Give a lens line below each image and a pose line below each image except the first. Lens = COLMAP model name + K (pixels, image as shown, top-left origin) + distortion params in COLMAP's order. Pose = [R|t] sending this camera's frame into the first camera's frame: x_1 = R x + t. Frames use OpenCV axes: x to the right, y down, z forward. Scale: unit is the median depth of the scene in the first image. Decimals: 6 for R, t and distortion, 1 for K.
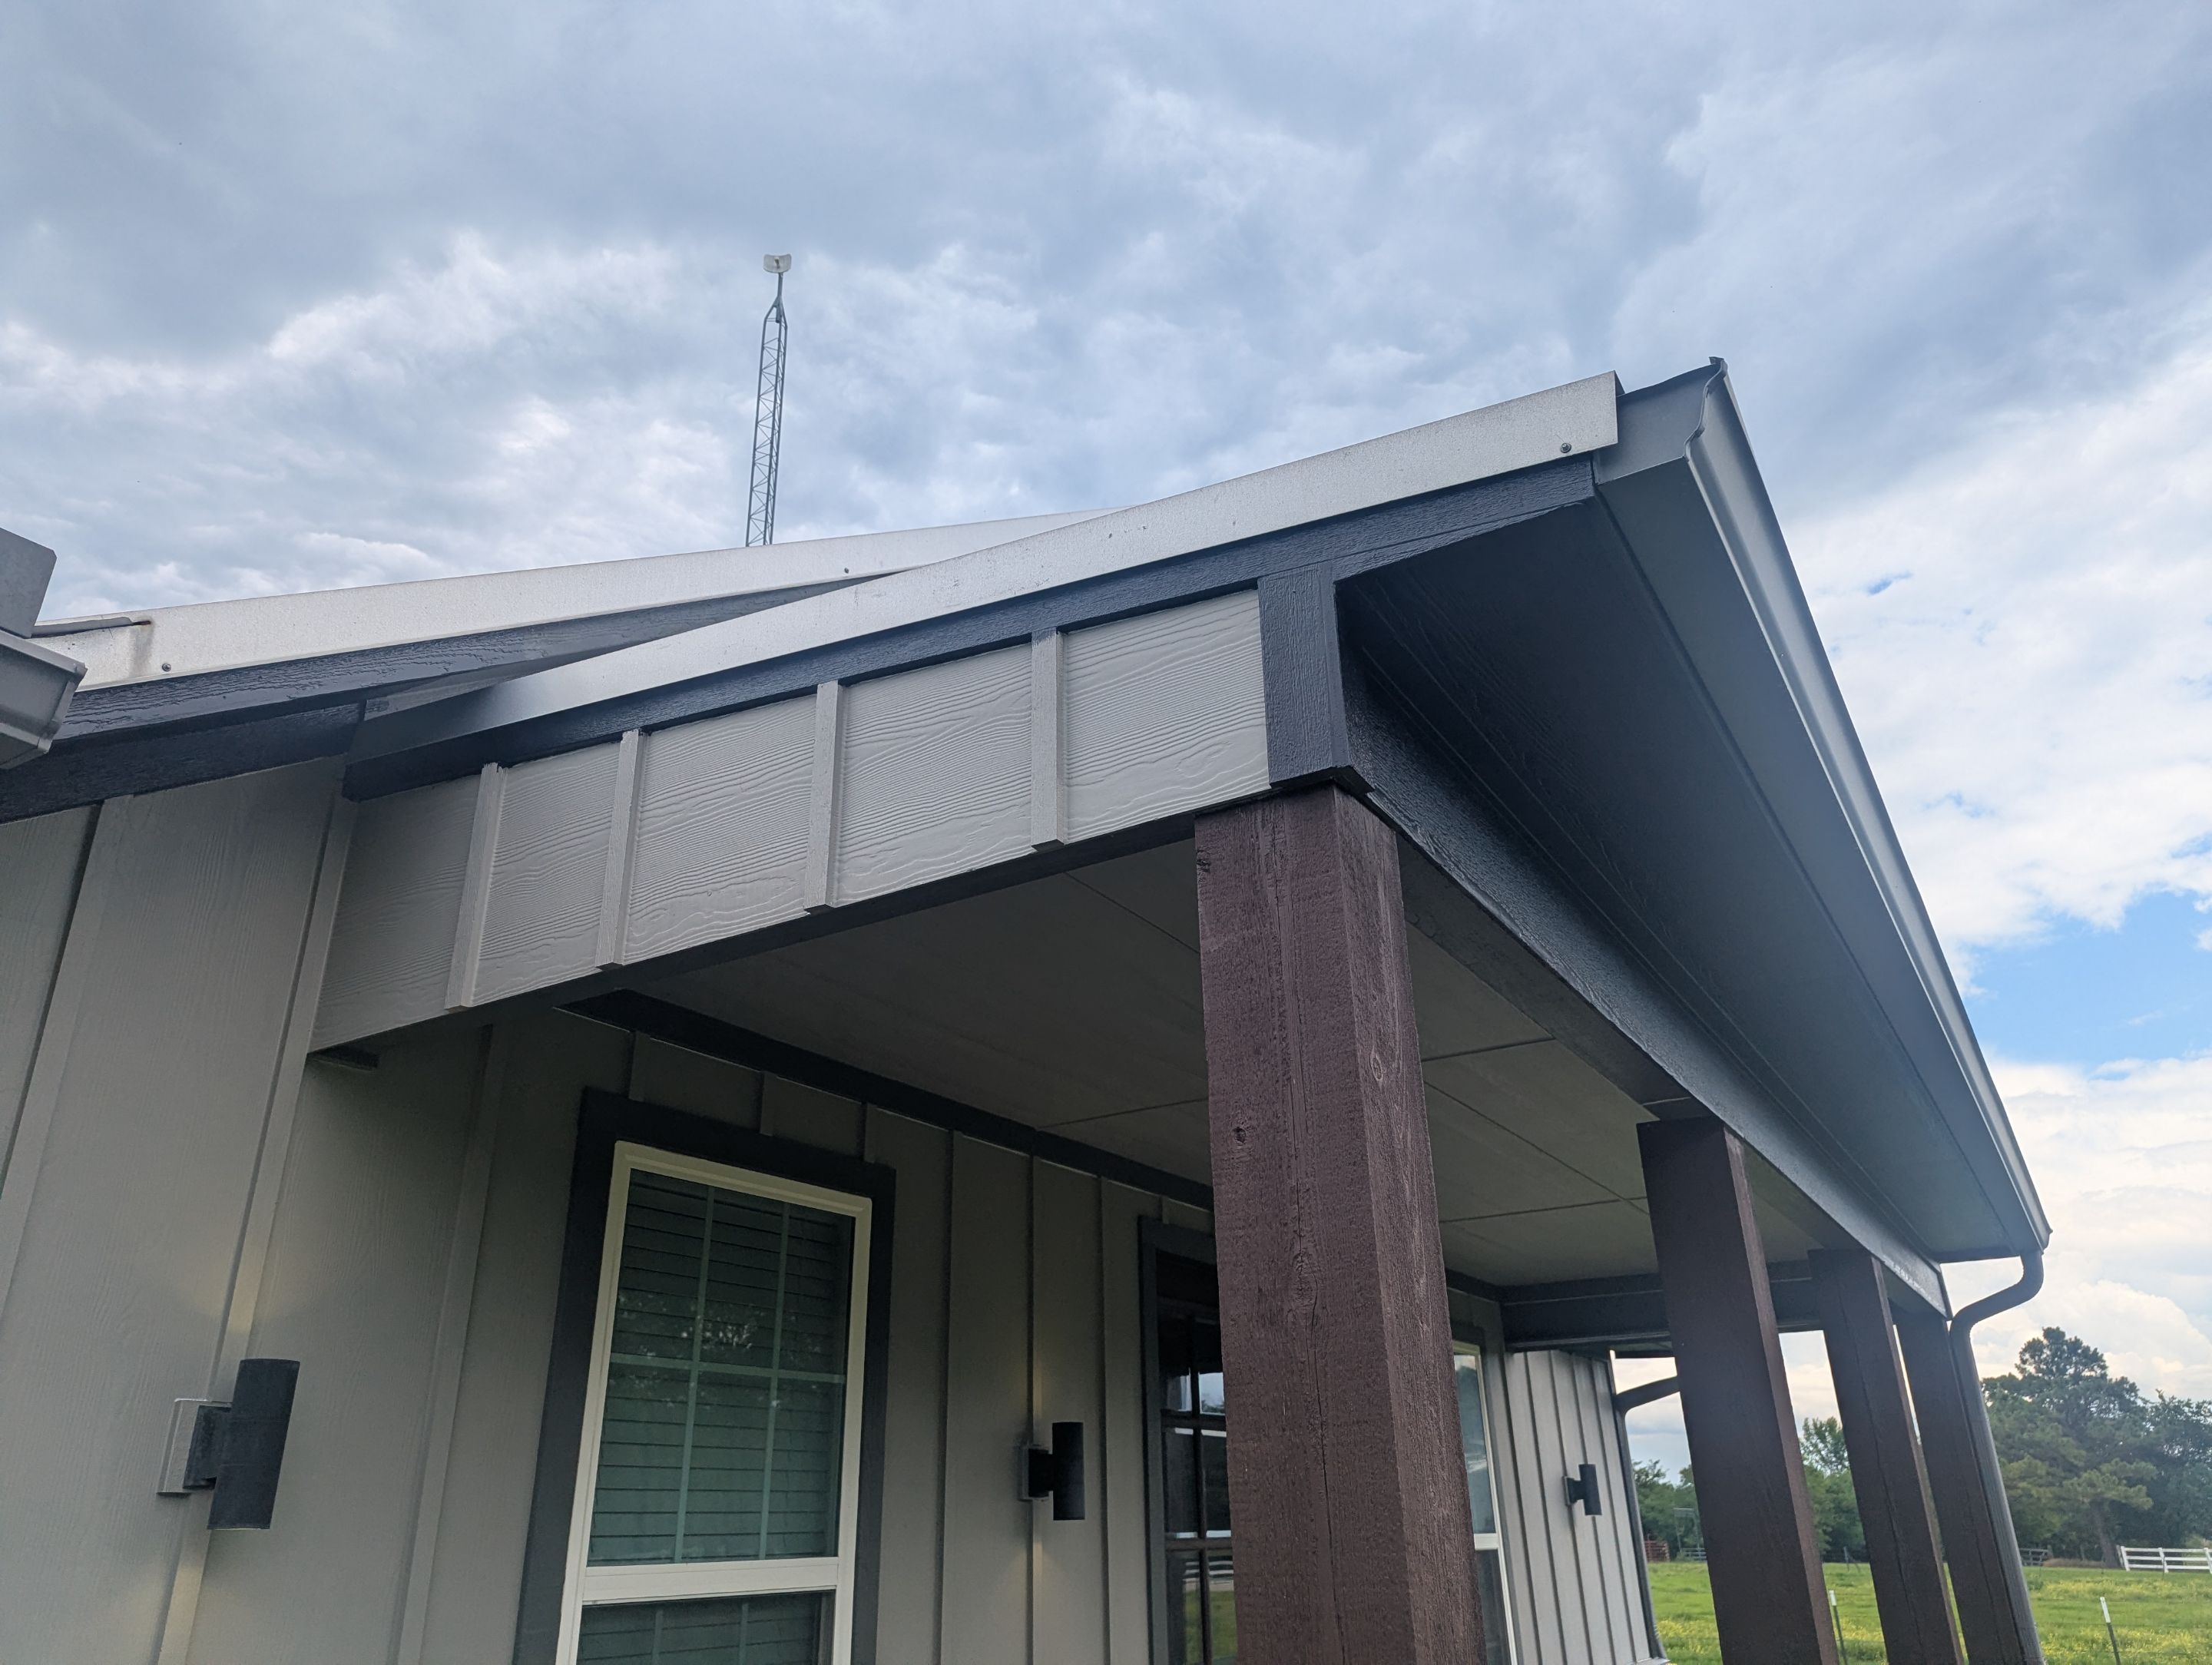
lens RADIAL K [[1562.5, 0, 1106.0], [0, 1562.5, 832.5], [0, 0, 1]] dist [0.071444, -0.063816]
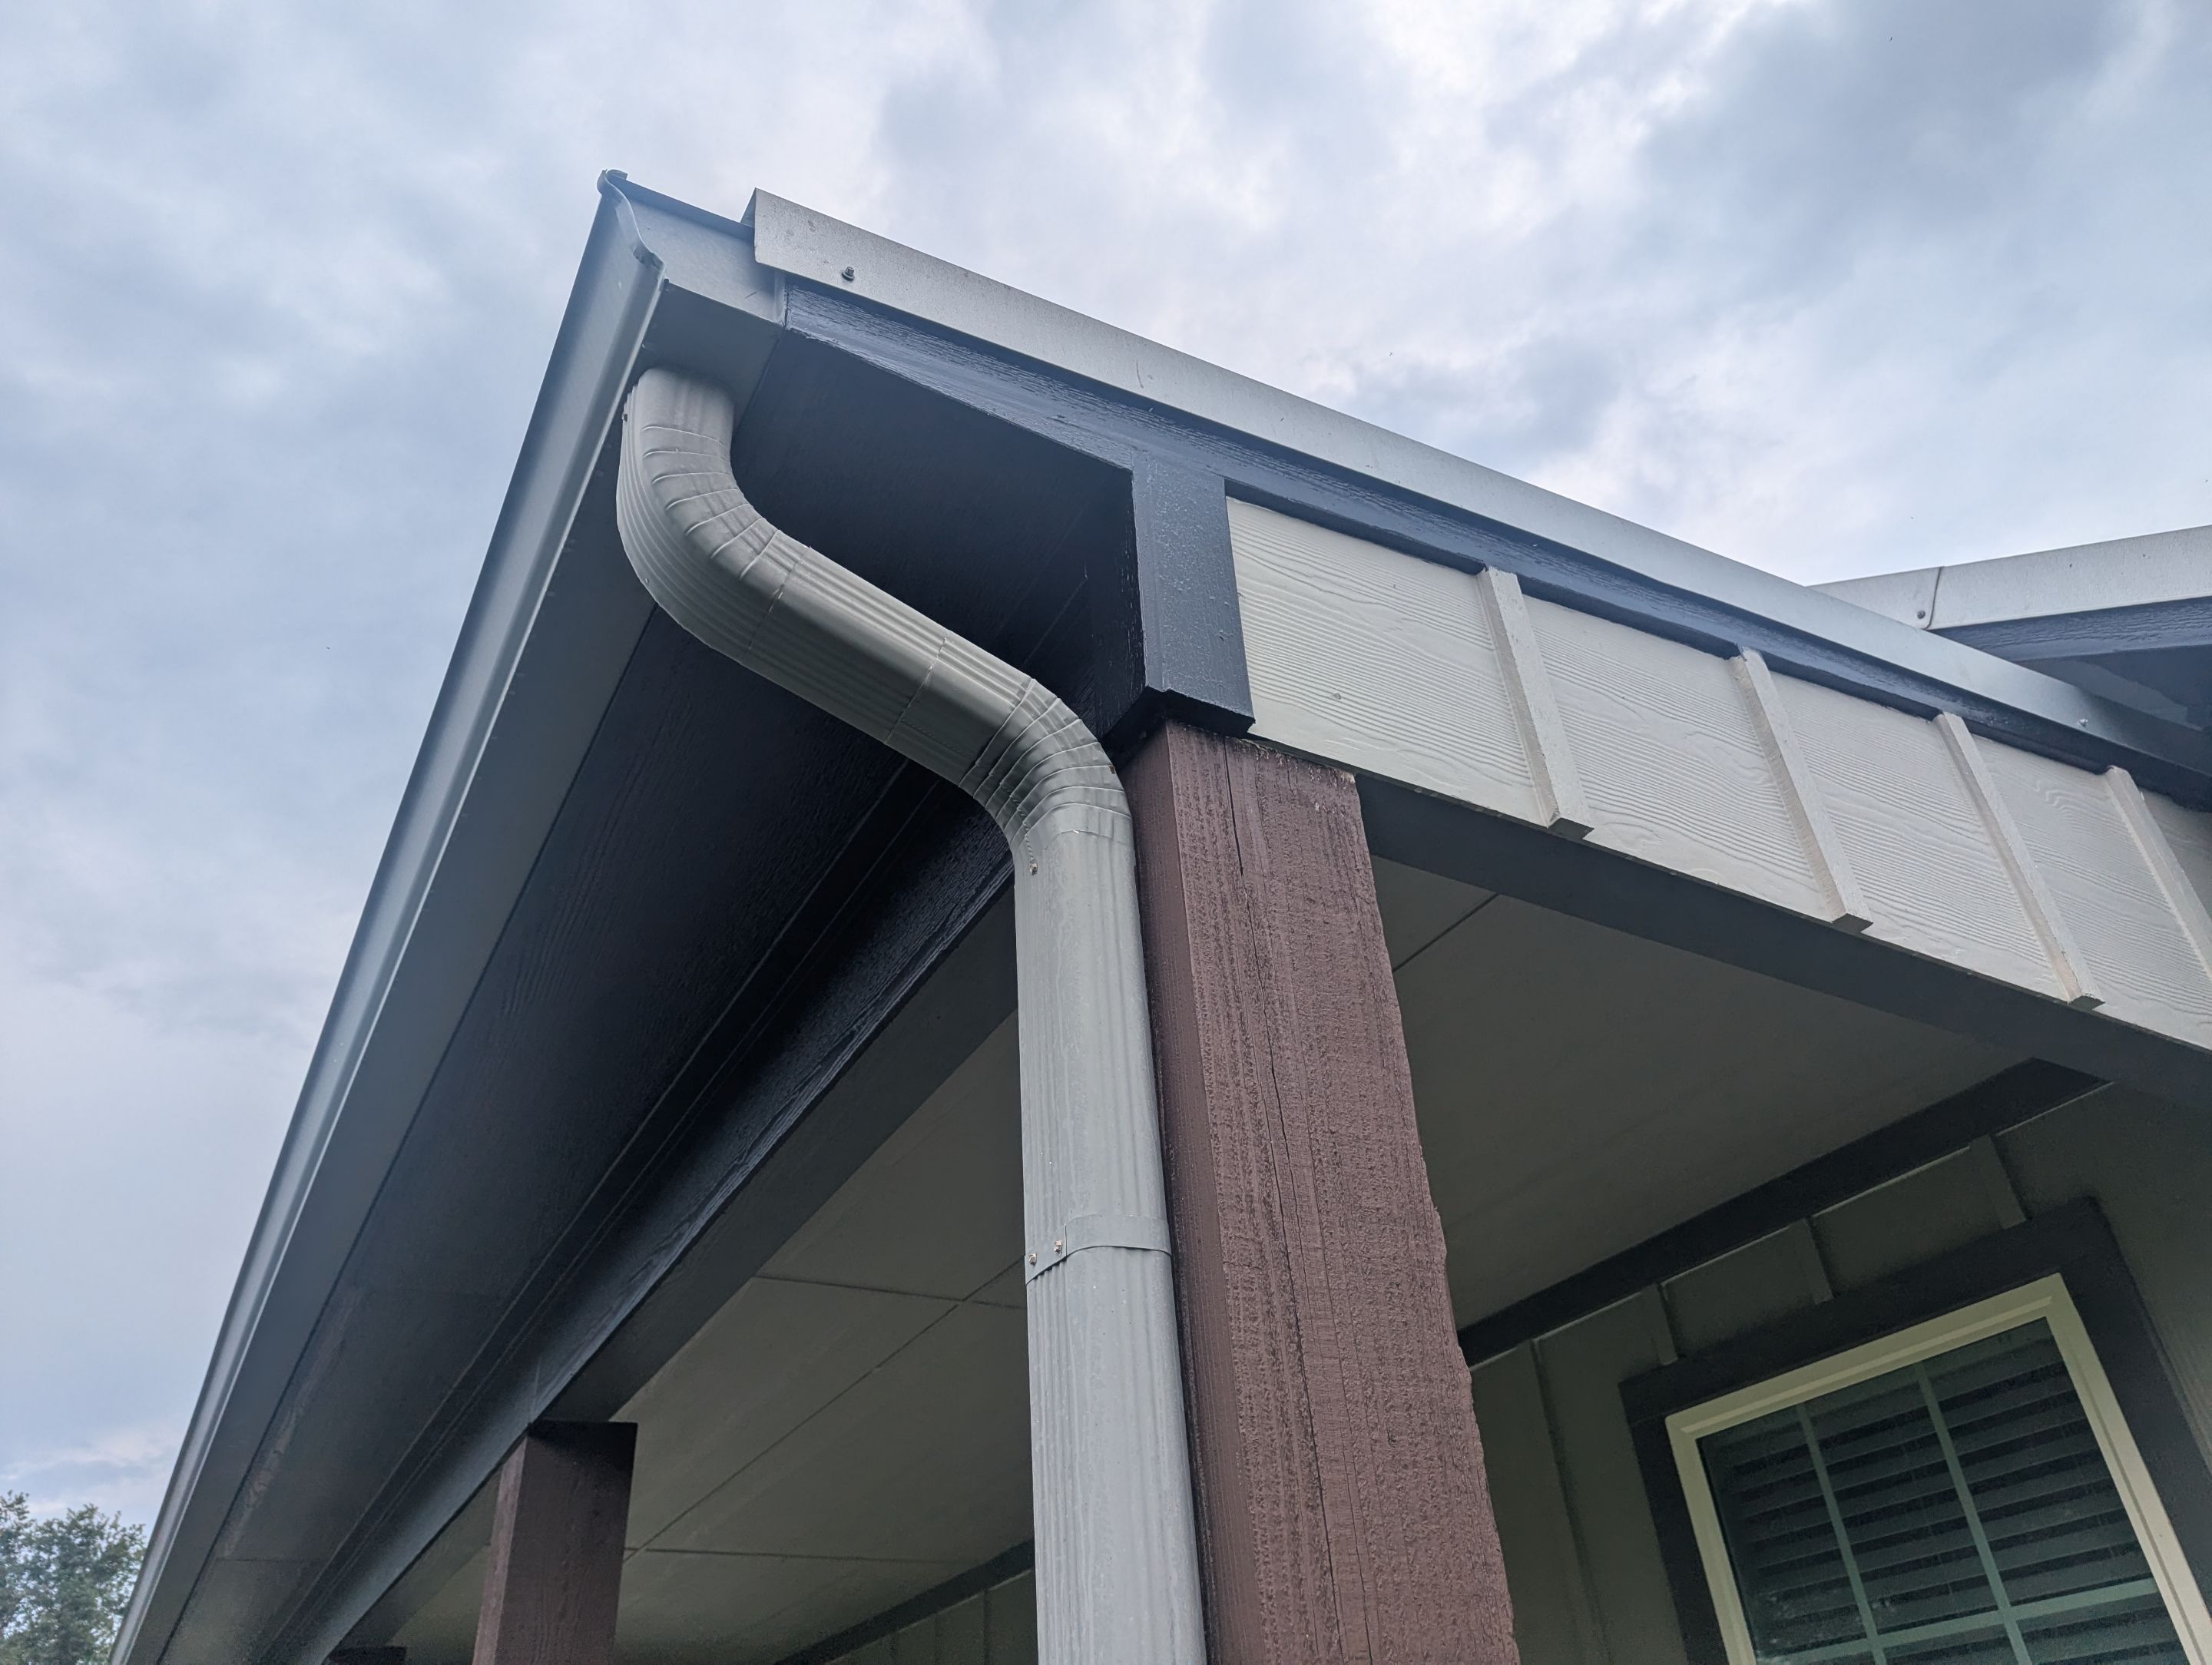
lens RADIAL K [[1562.5, 0, 1106.0], [0, 1562.5, 832.5], [0, 0, 1]] dist [0.071444, -0.063816]
pose [[-0.507937, -0.457077, -0.730124, 0.824509], [0.406982, 0.619695, -0.671077, 0.568603], [0.759188, -0.638012, -0.128744, 1.320153]]
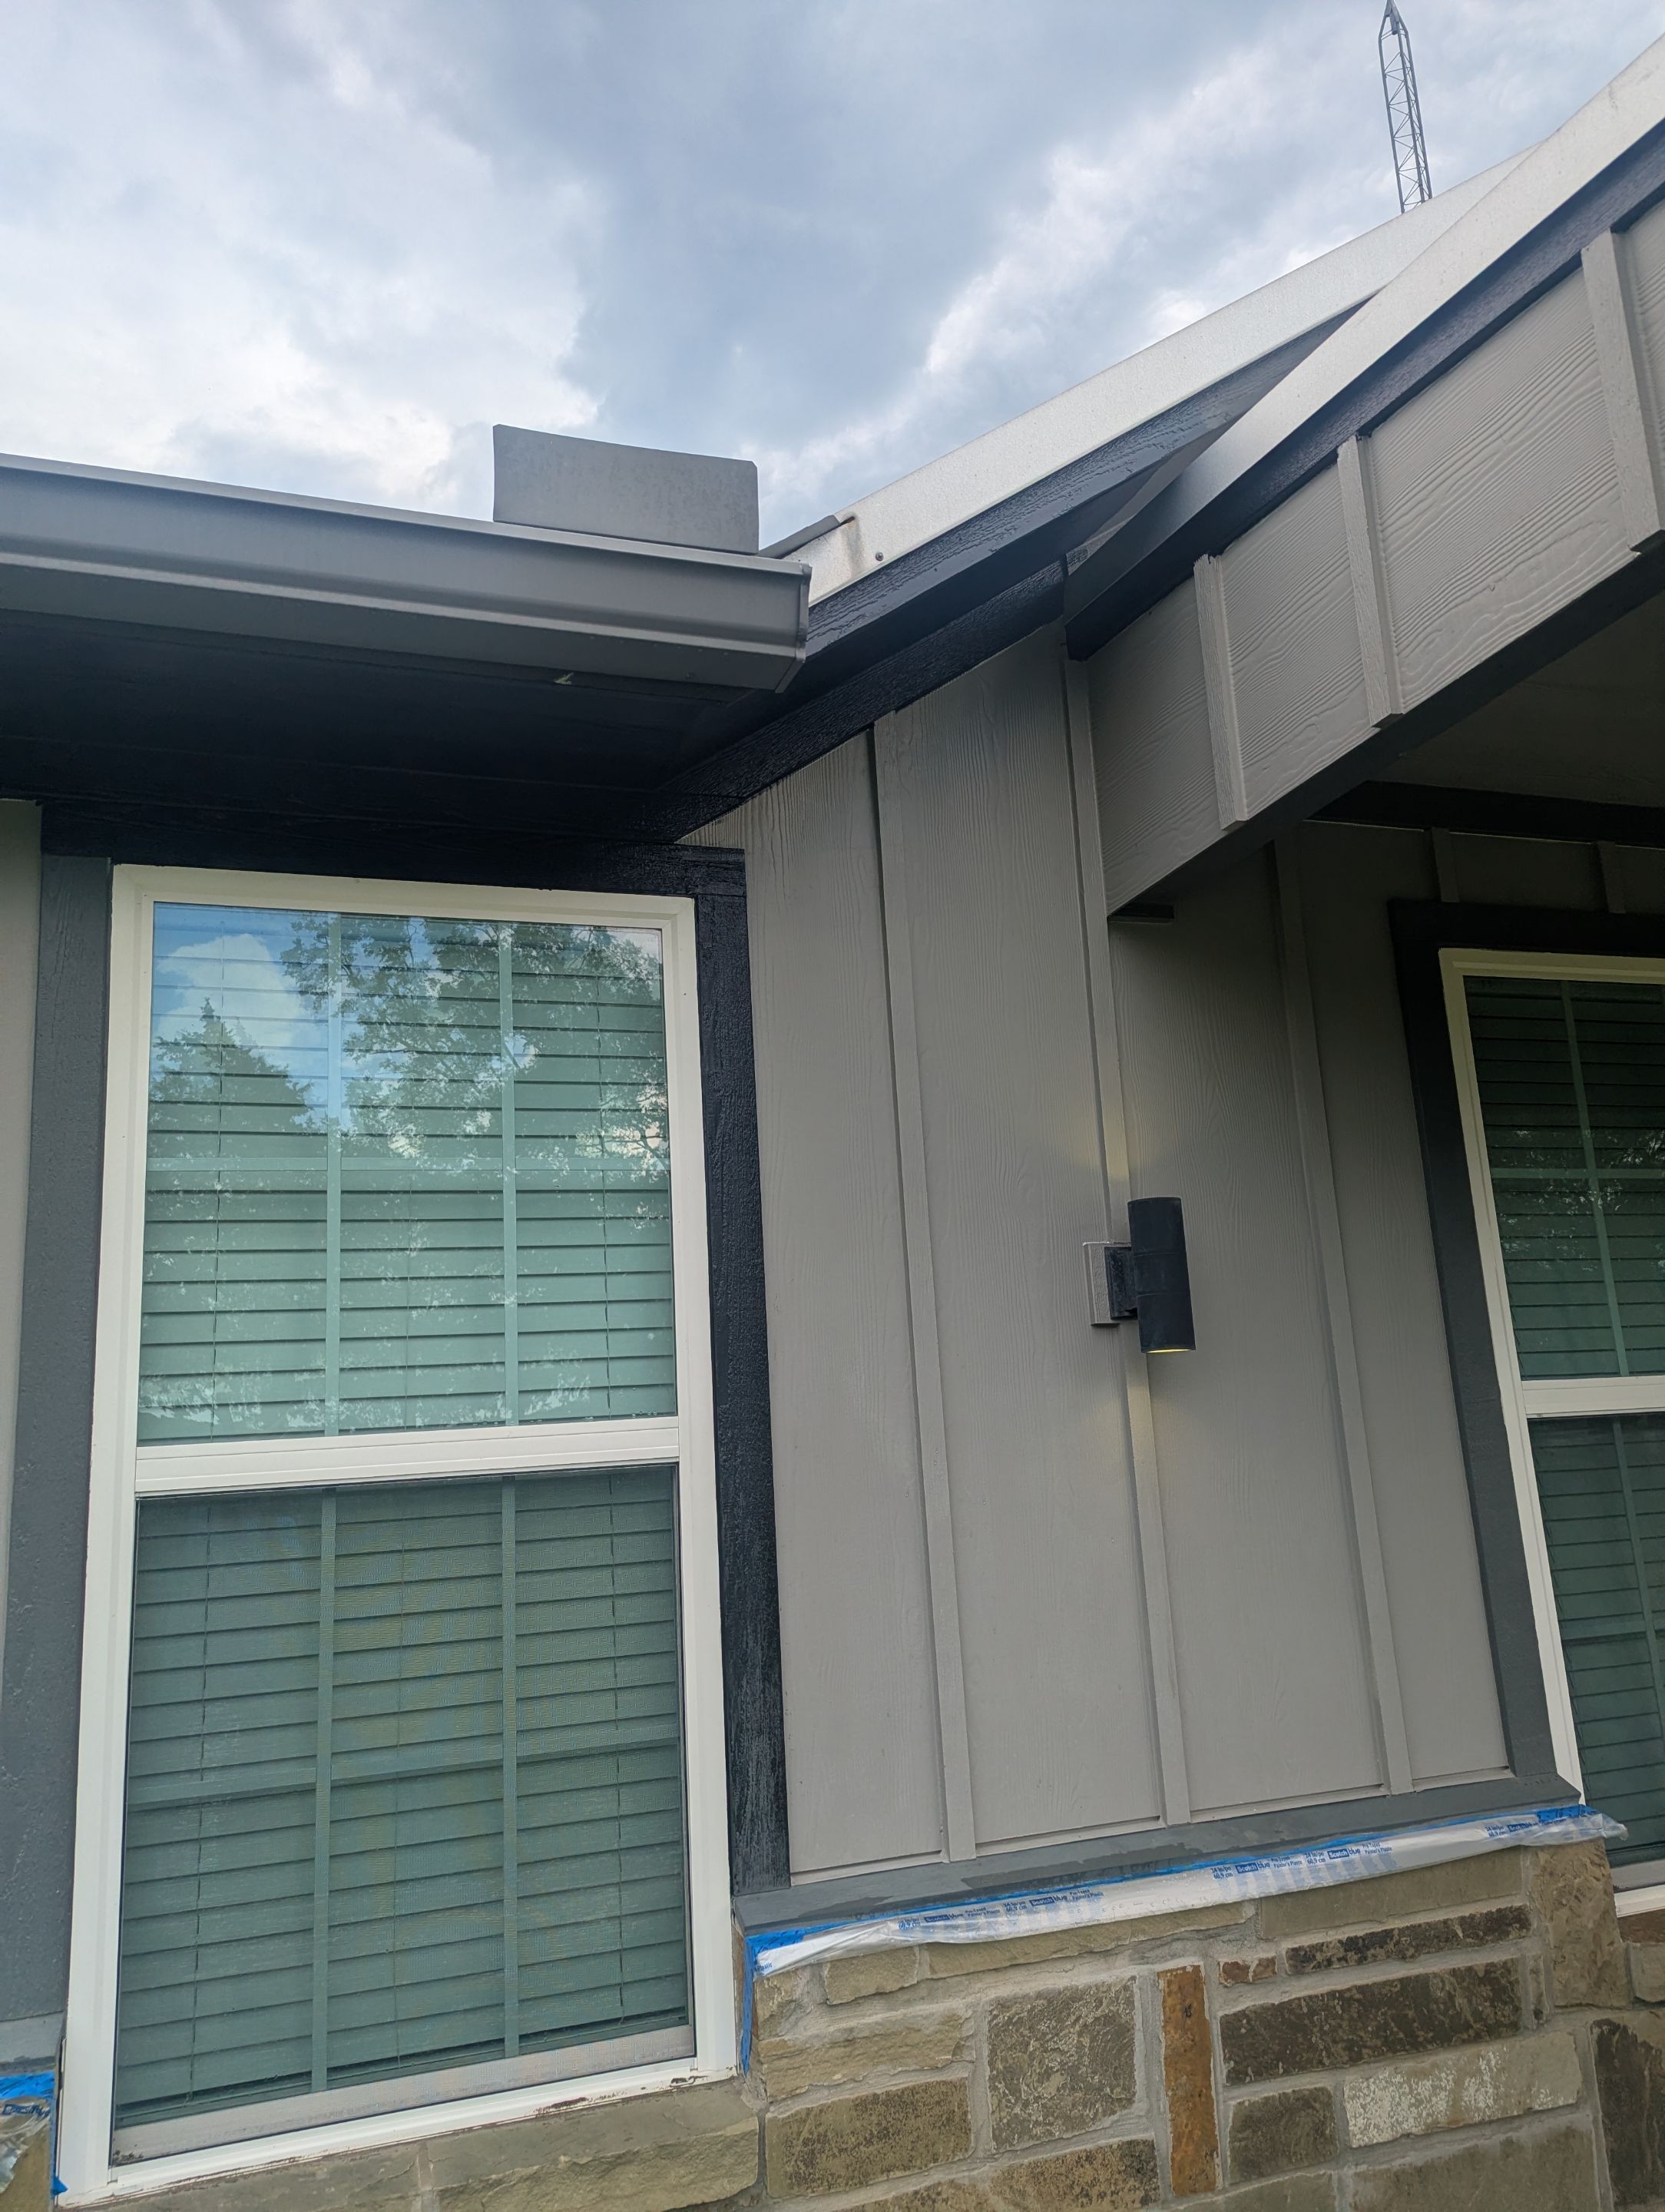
lens RADIAL K [[1562.5, 0, 852.3], [0, 1562.5, 1117.4], [0, 0, 1]] dist [0.071444, -0.063816]
pose [[0.784845, -0.148186, -0.601713, -0.058813], [0.286893, 0.947551, 0.140852, 0.079110], [0.549282, -0.283174, 0.786195, 0.108749]]
